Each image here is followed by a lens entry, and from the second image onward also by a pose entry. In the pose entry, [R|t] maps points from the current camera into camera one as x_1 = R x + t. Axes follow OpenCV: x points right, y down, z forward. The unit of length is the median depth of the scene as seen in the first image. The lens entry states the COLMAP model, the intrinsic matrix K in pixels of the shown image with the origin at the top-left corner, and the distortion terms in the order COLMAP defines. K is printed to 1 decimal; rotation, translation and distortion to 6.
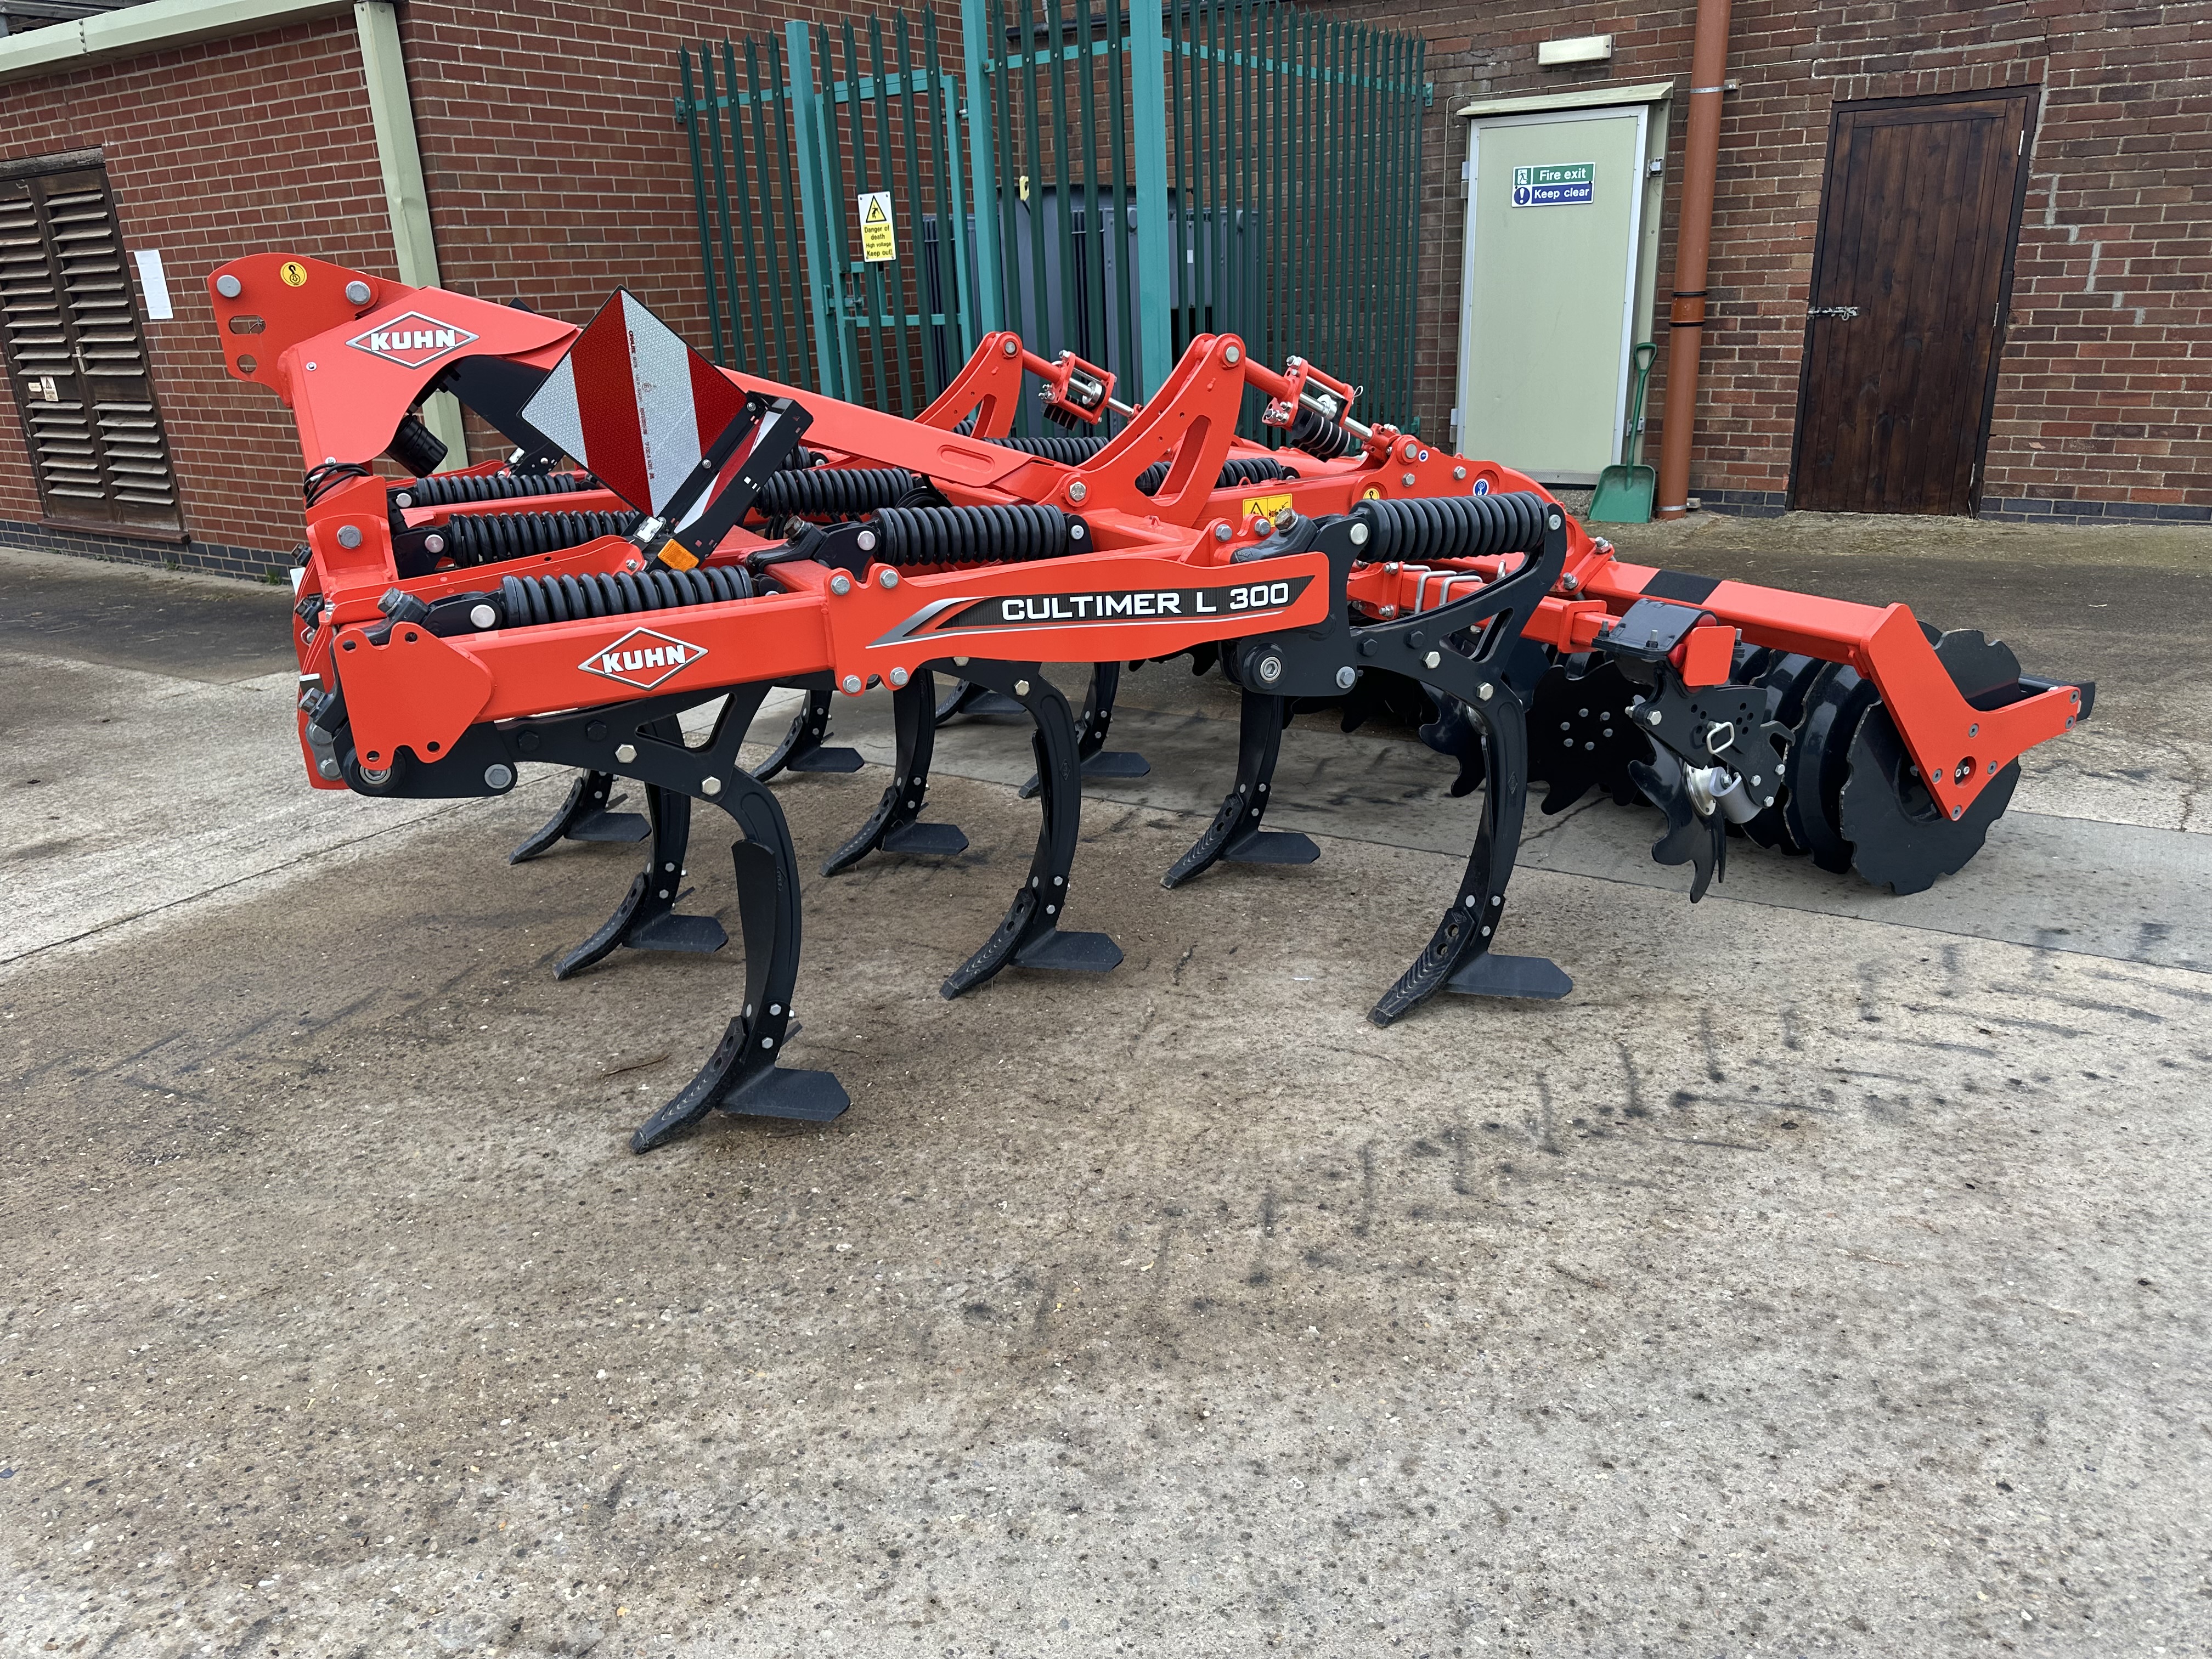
lens RADIAL K [[1561.7, 0, 1099.0], [0, 1561.7, 828.2], [0, 0, 1]] dist [0.024522, -0.030203]
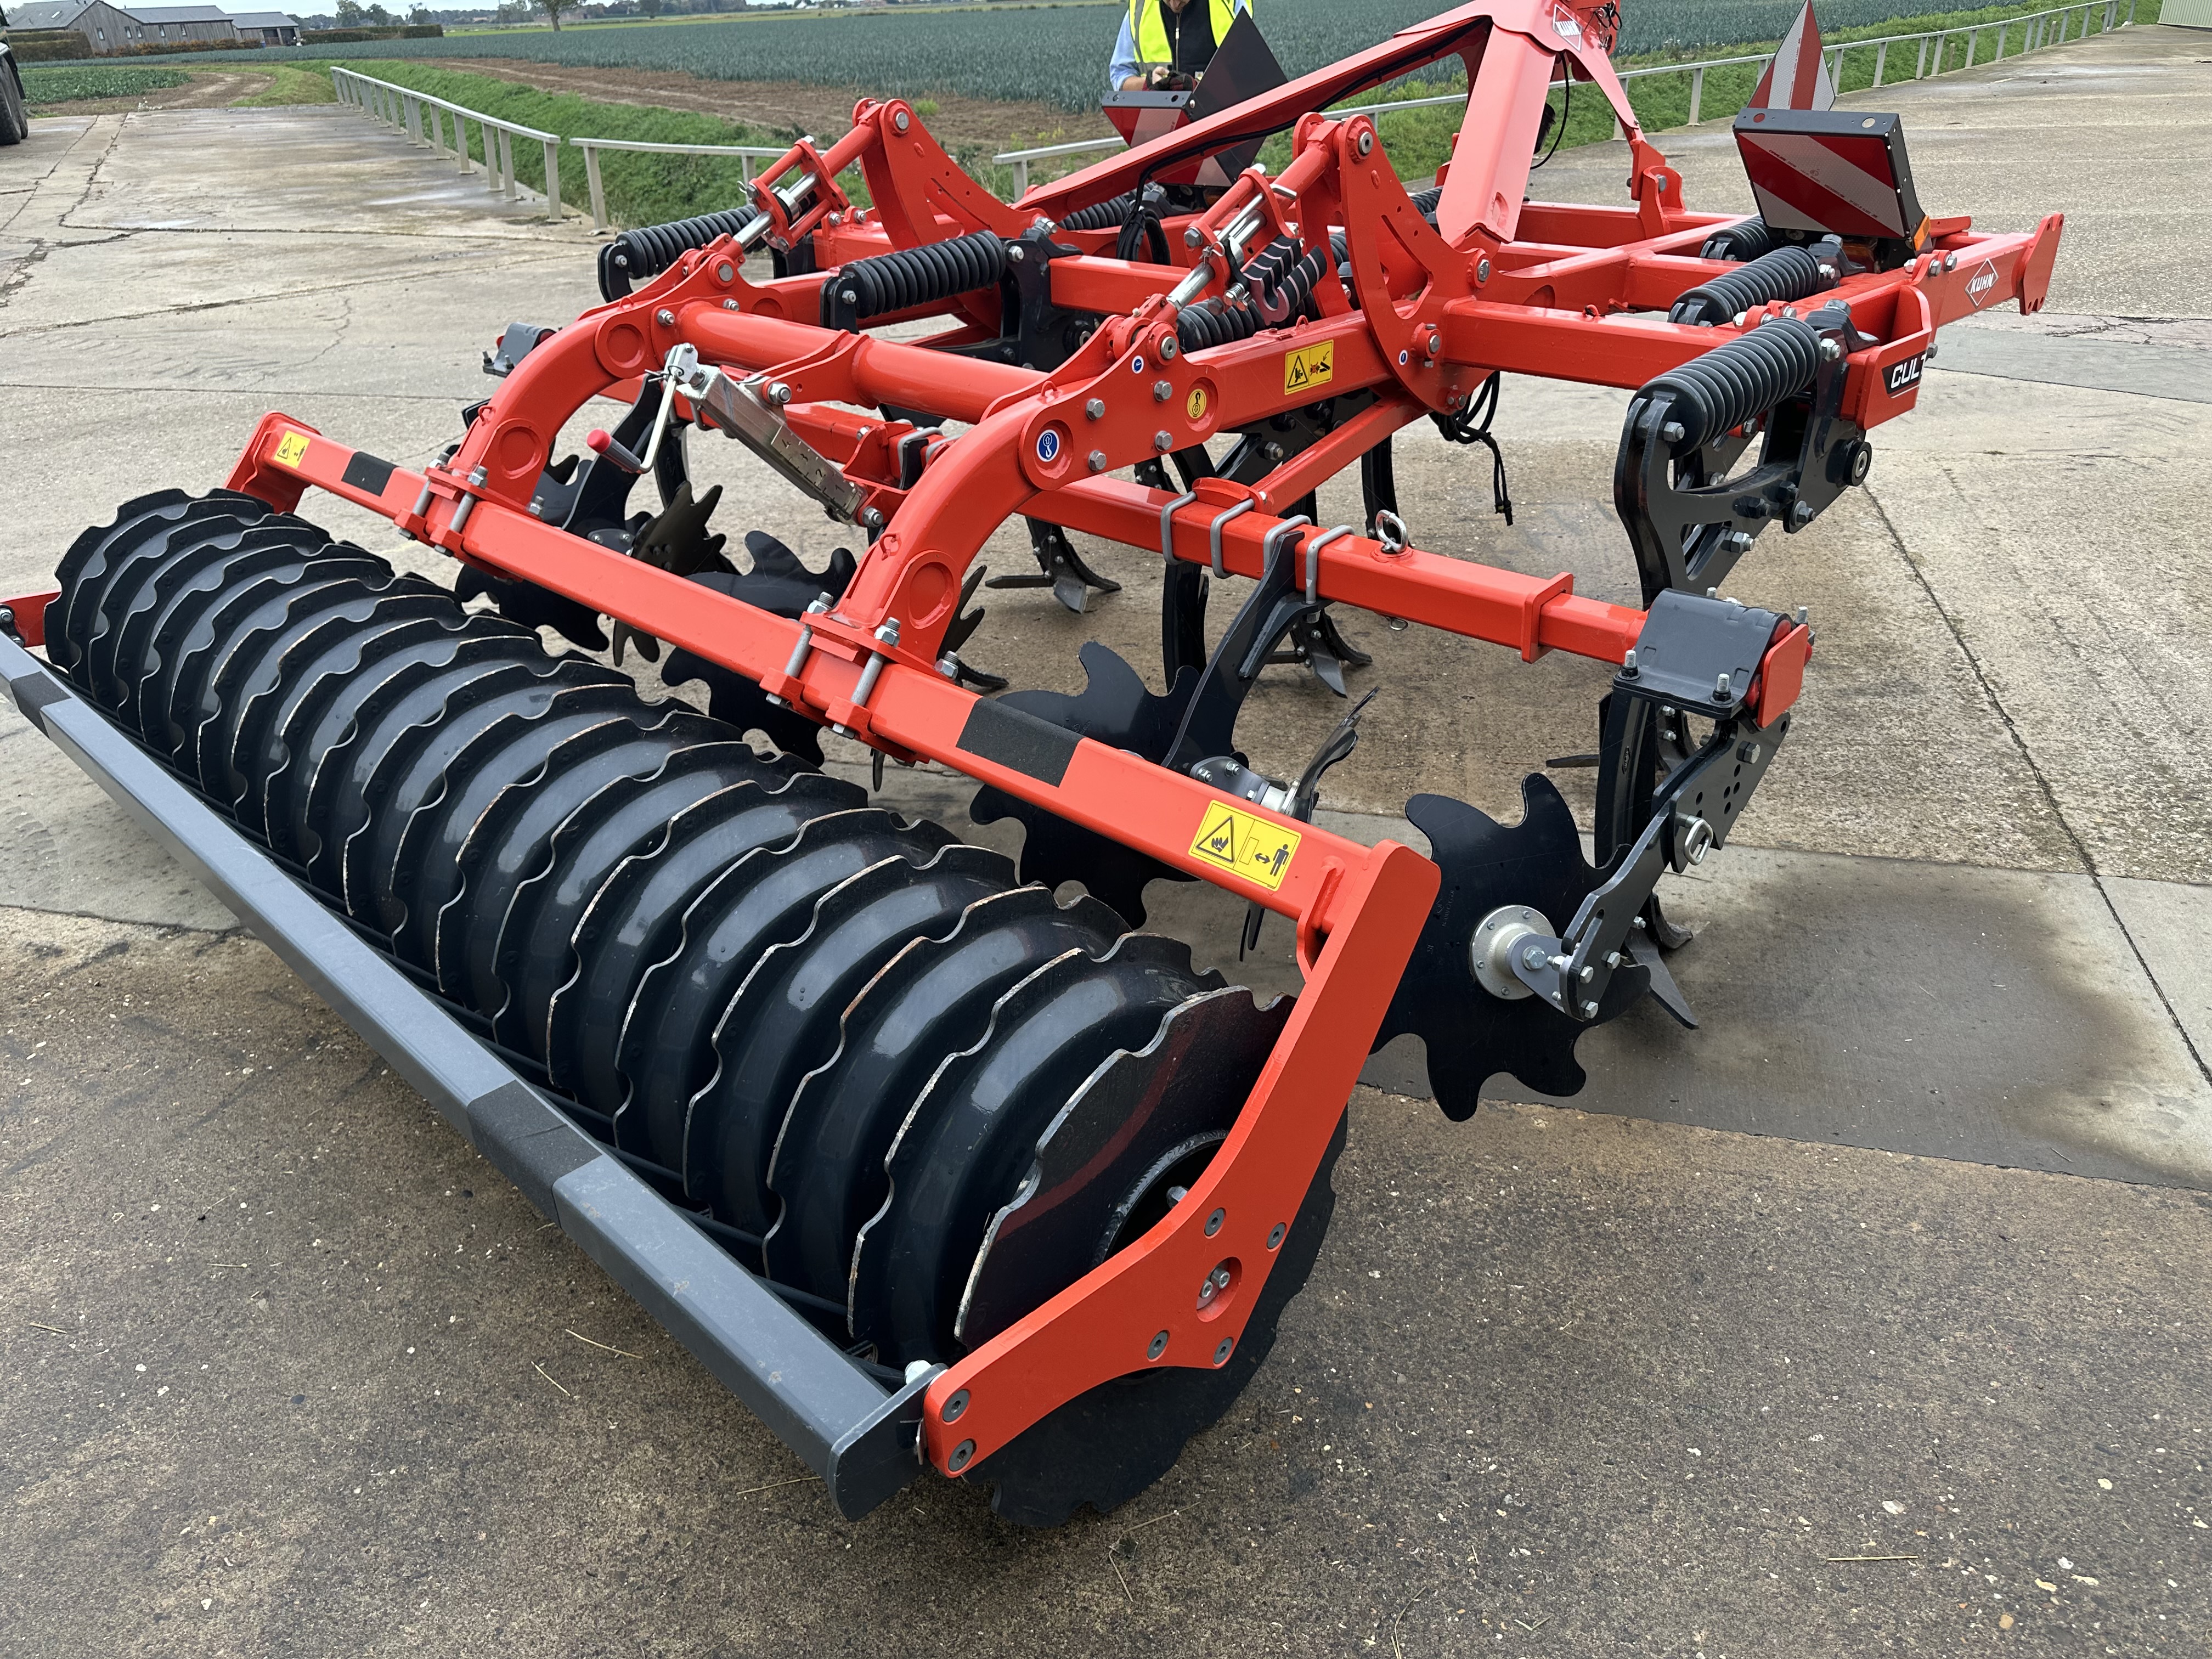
lens RADIAL K [[1561.7, 0, 1119.6], [0, 1561.7, 843.6], [0, 0, 1]] dist [0.024522, -0.030203]
pose [[-0.940756, 0.221407, -0.256821, 0.280524], [-0.041932, 0.675620, 0.736056, -0.697657], [0.336482, 0.703218, -0.626310, 1.903648]]
